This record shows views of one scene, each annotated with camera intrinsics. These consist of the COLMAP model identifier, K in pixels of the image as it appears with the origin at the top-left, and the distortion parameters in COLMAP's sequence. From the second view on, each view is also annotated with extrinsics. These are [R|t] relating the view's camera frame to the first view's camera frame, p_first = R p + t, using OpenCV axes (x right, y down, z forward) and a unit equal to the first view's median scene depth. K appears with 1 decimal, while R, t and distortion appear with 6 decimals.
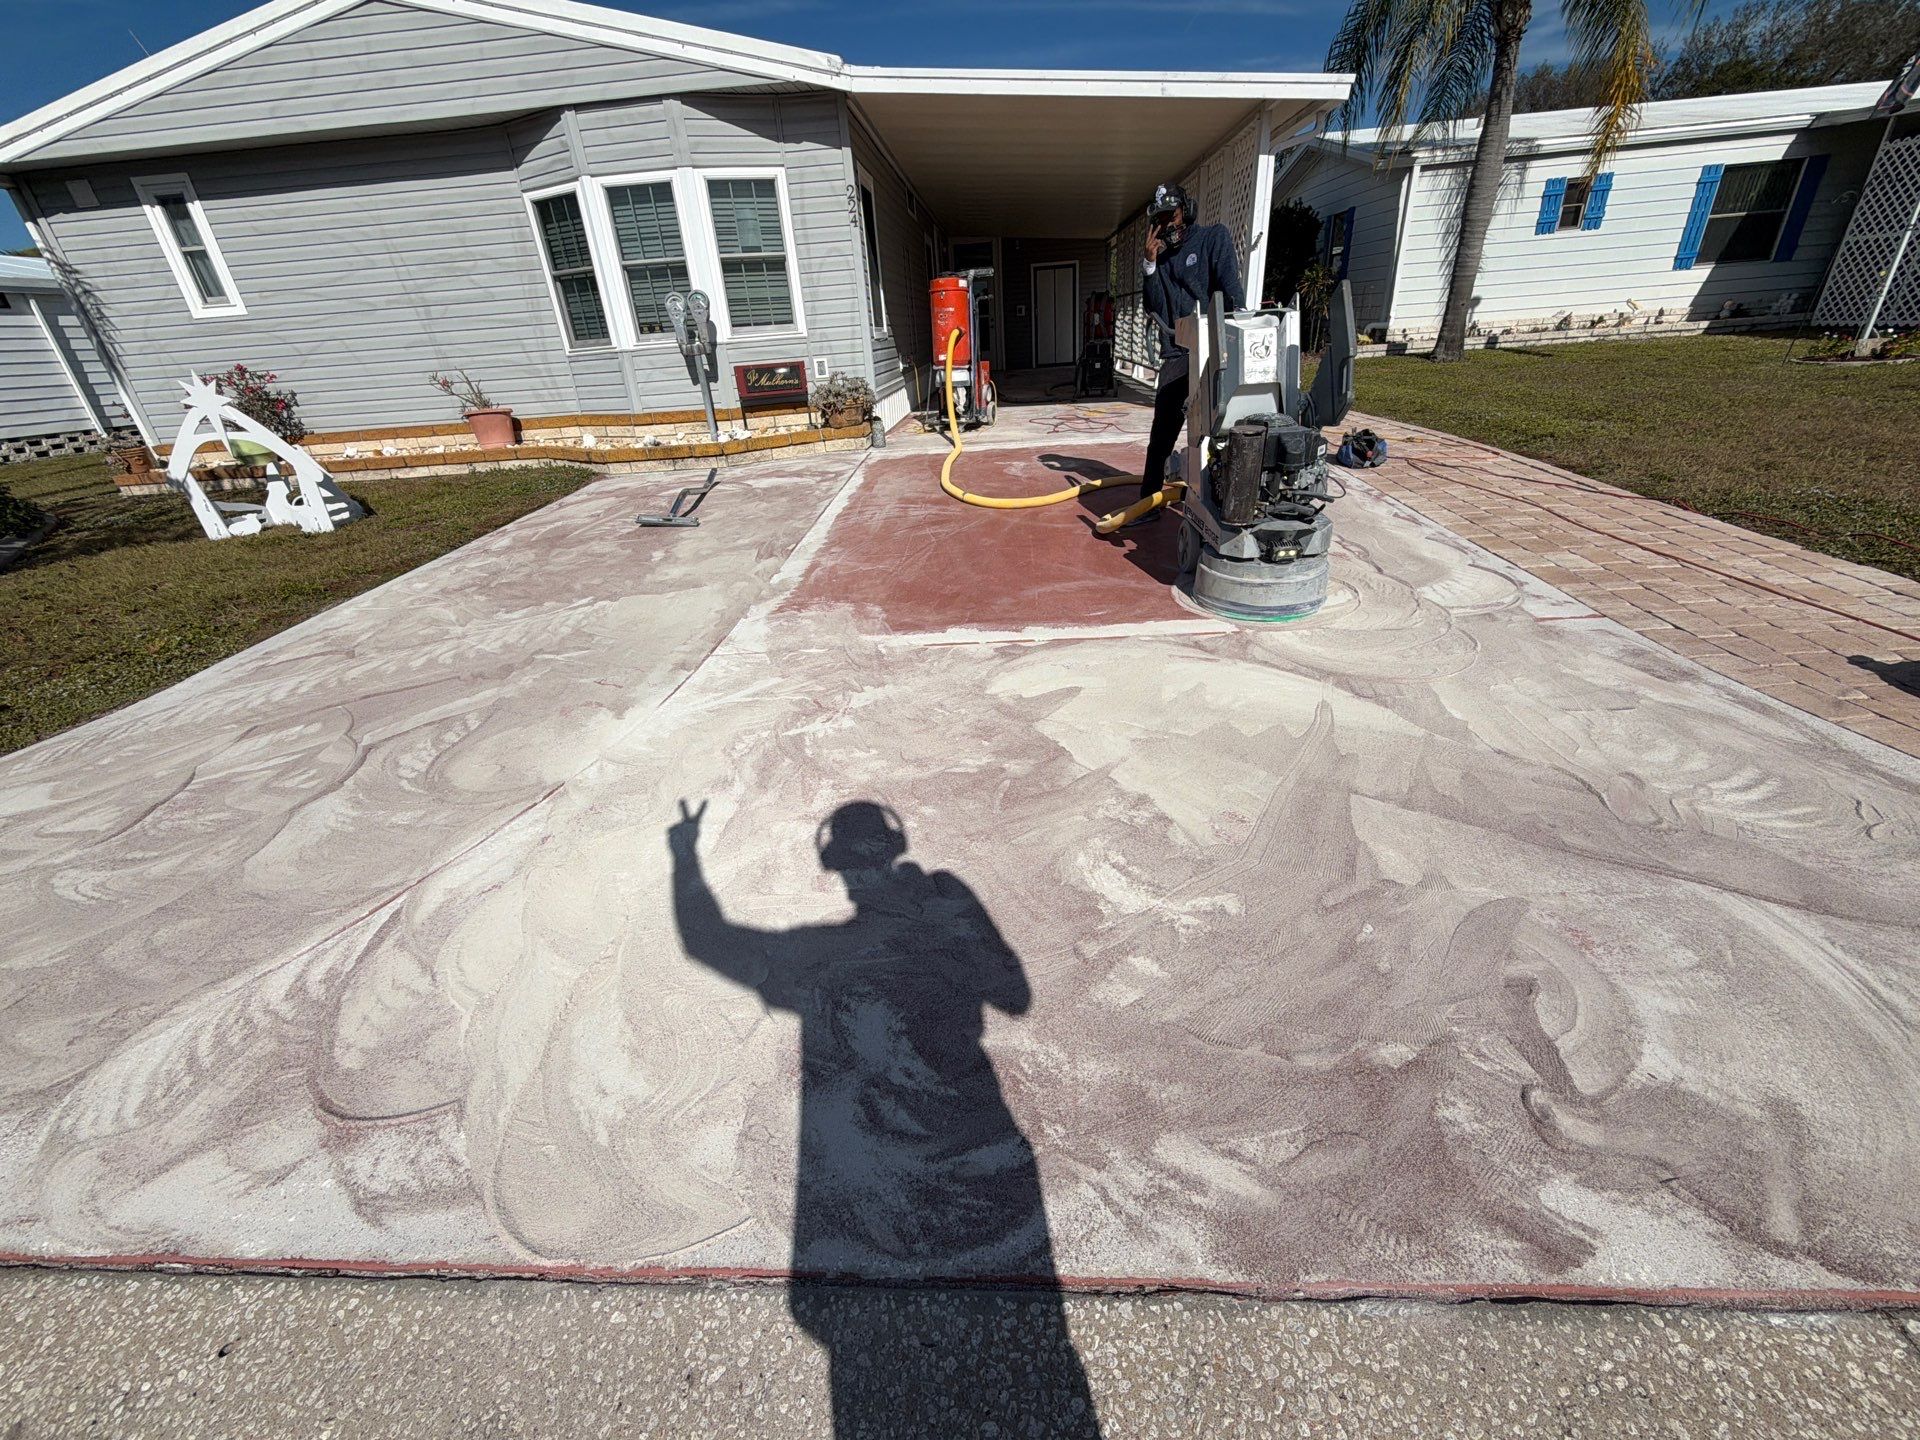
lens RADIAL K [[766.2, 0, 962.3], [0, 766.2, 713.8], [0, 0, 1]] dist [-0.001783, 0.000896]
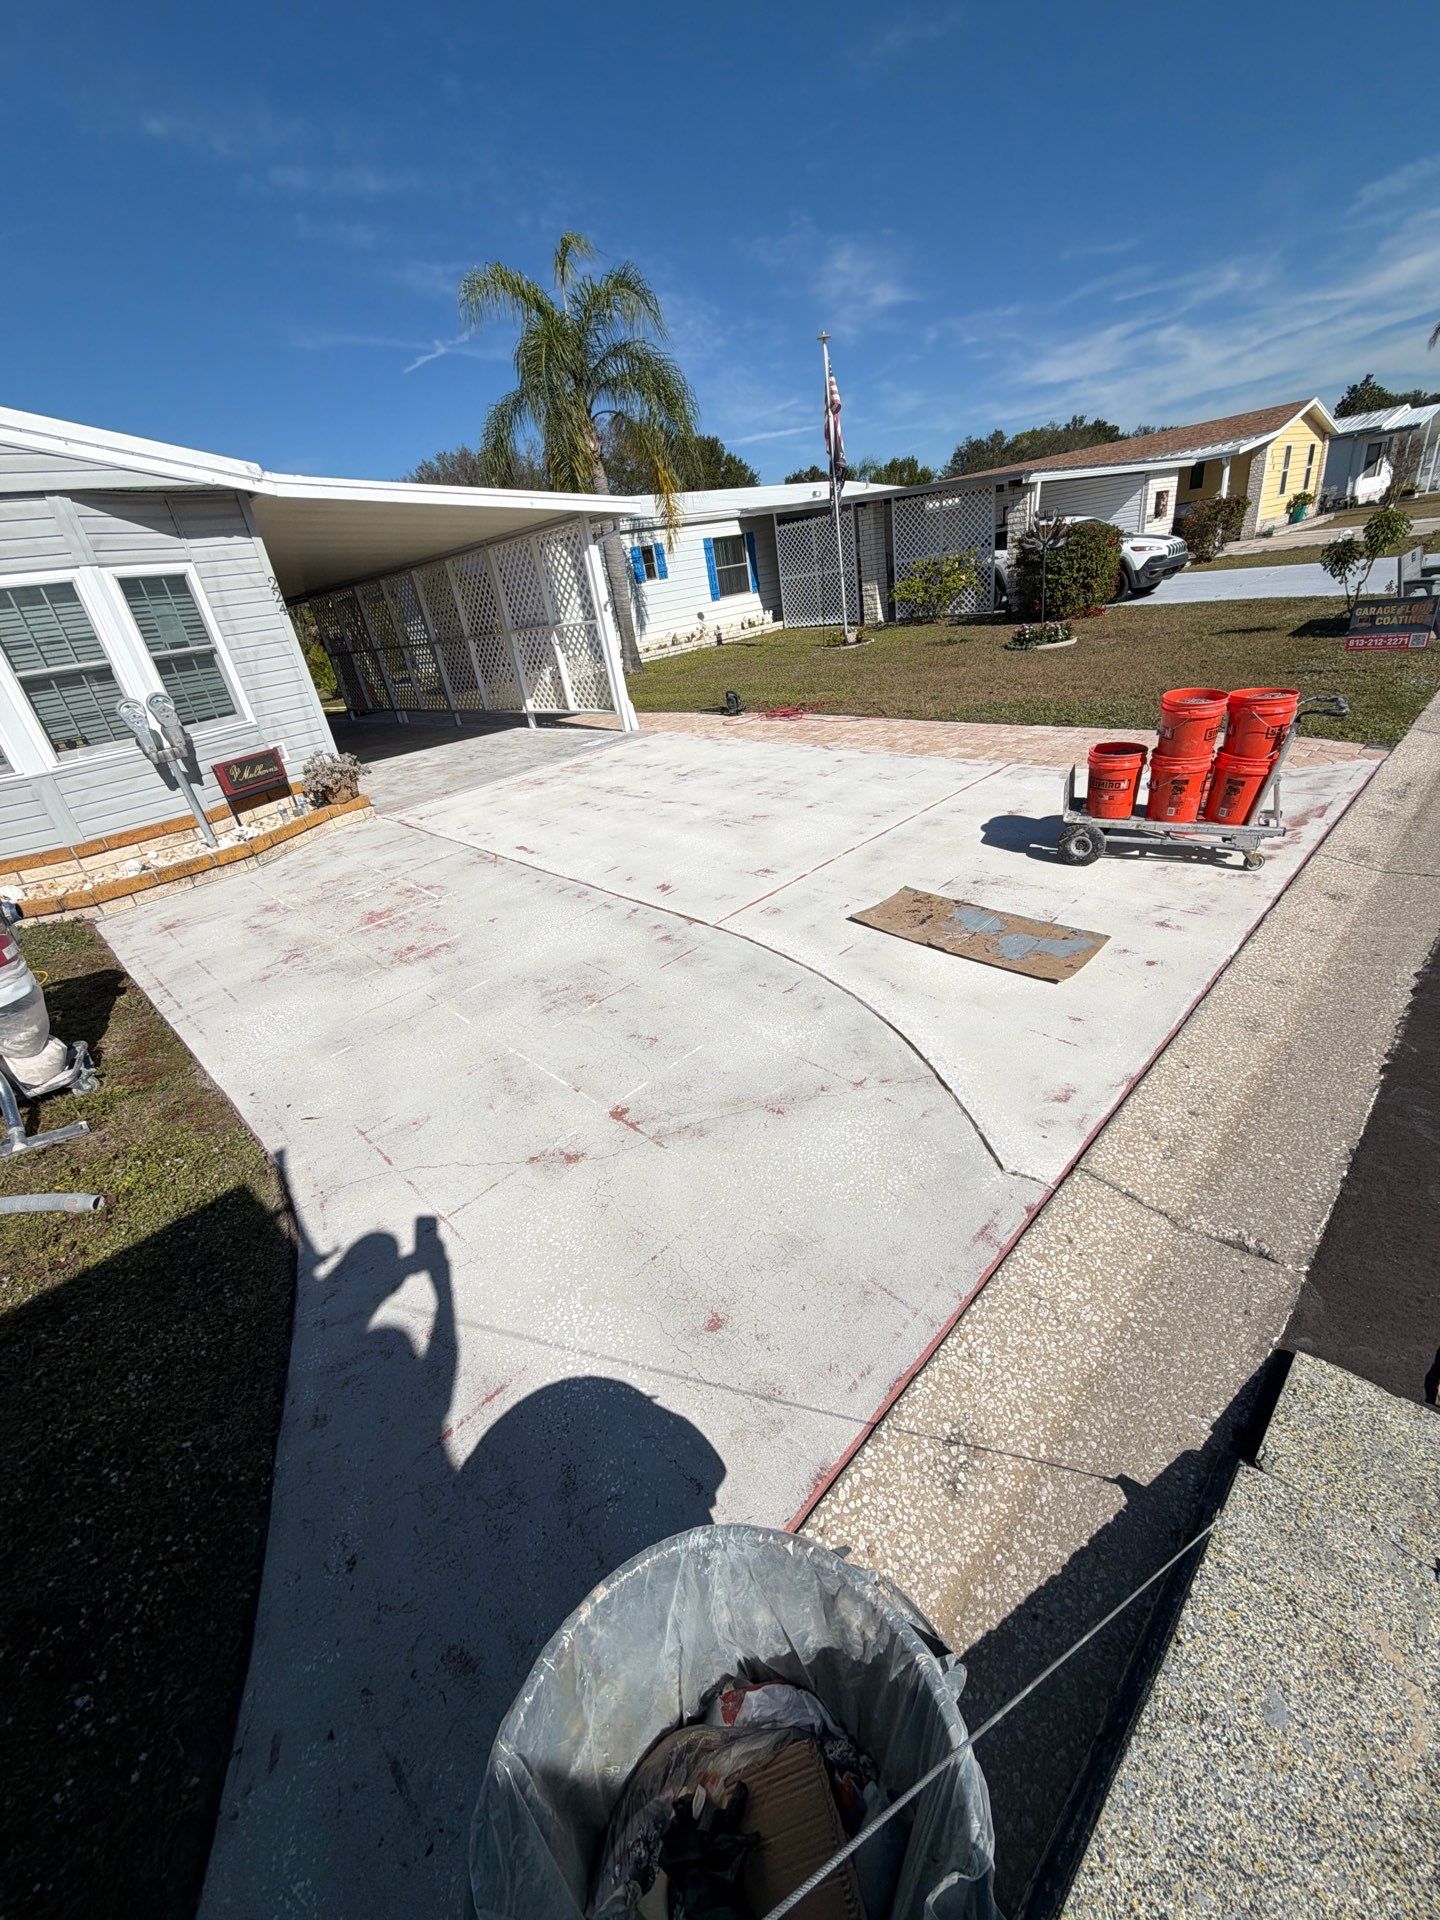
lens RADIAL K [[766.2, 0, 717.7], [0, 766.2, 967.3], [0, 0, 1]] dist [-0.001783, 0.000896]
pose [[0.670319, -0.366107, 0.645475, -0.580866], [0.422763, 0.903272, 0.073292, -0.042498], [-0.609872, 0.223754, 0.760257, -0.022076]]
